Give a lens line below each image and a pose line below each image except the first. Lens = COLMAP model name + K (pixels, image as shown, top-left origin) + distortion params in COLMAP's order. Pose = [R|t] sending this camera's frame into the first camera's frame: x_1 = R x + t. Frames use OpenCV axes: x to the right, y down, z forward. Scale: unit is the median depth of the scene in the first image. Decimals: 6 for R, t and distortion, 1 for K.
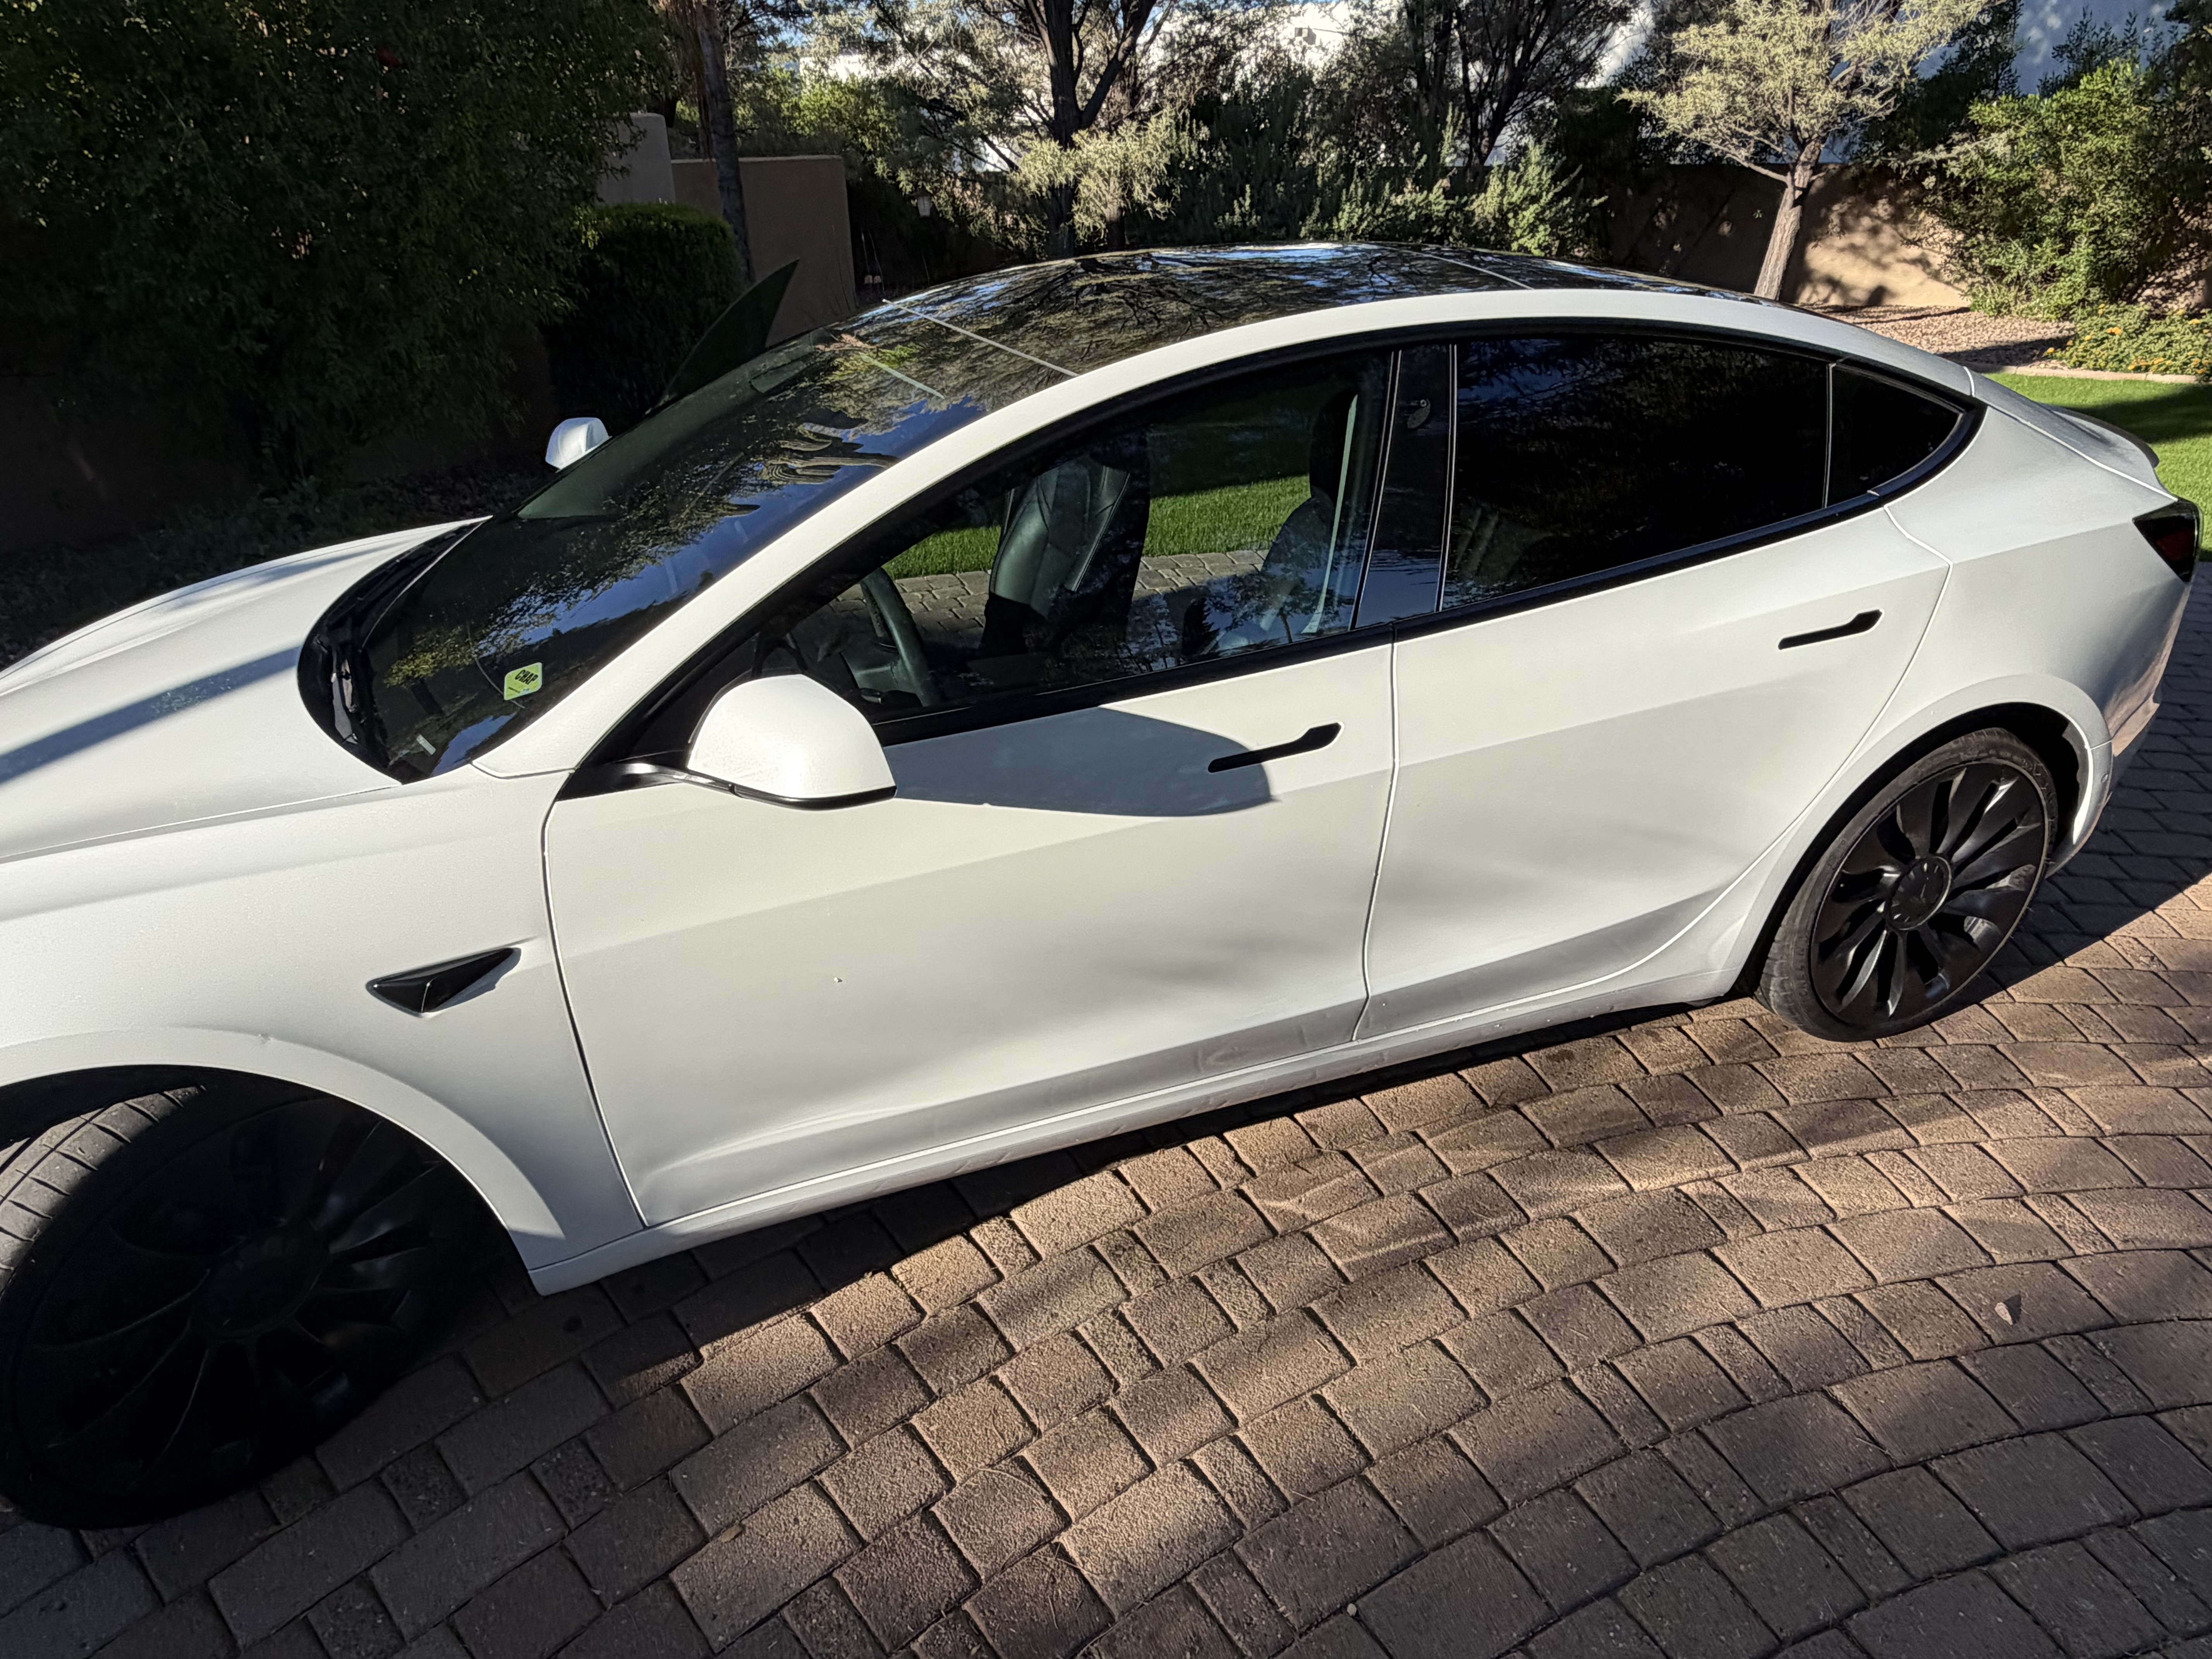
lens RADIAL K [[1338.0, 0, 1106.0], [0, 1338.0, 829.5], [0, 0, 1]] dist [-0.004223, -0.002110]
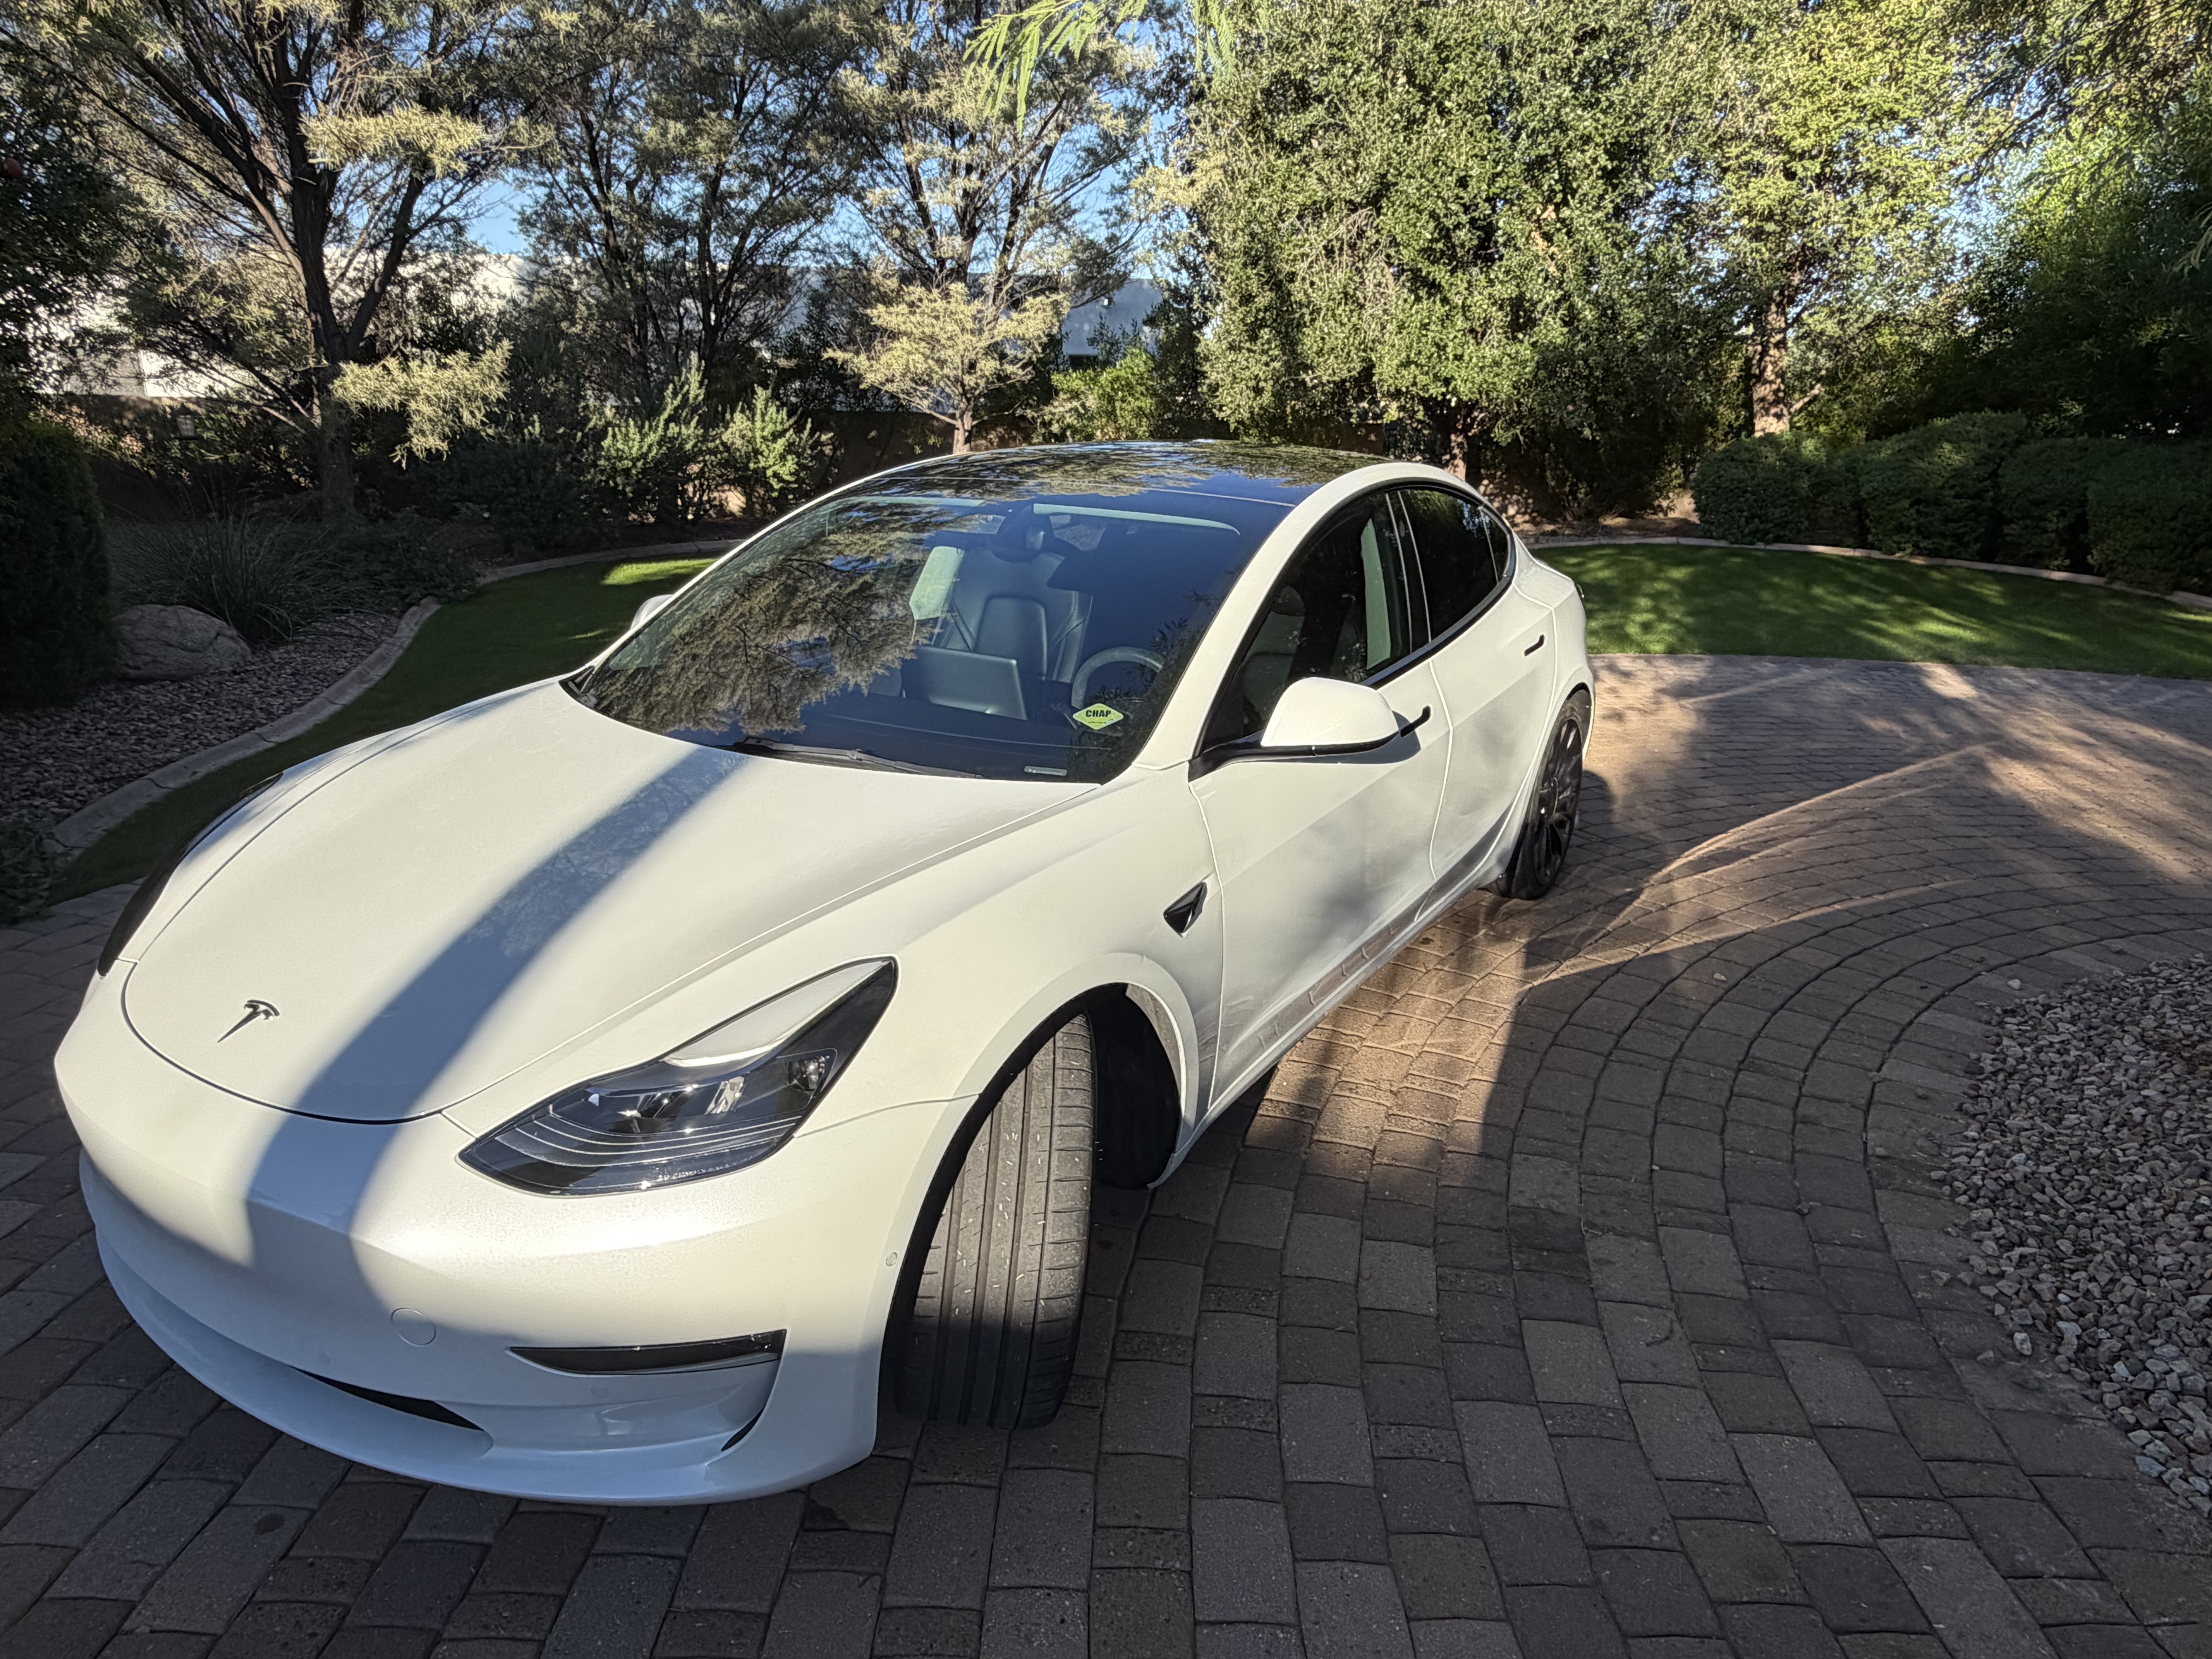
lens RADIAL K [[1338.0, 0, 1106.0], [0, 1338.0, 829.5], [0, 0, 1]] dist [-0.004223, -0.002110]
pose [[0.785521, -0.153774, 0.599425, -0.226377], [0.246749, 0.966134, -0.075505, 0.019244], [-0.567514, 0.207218, 0.796861, -0.016303]]
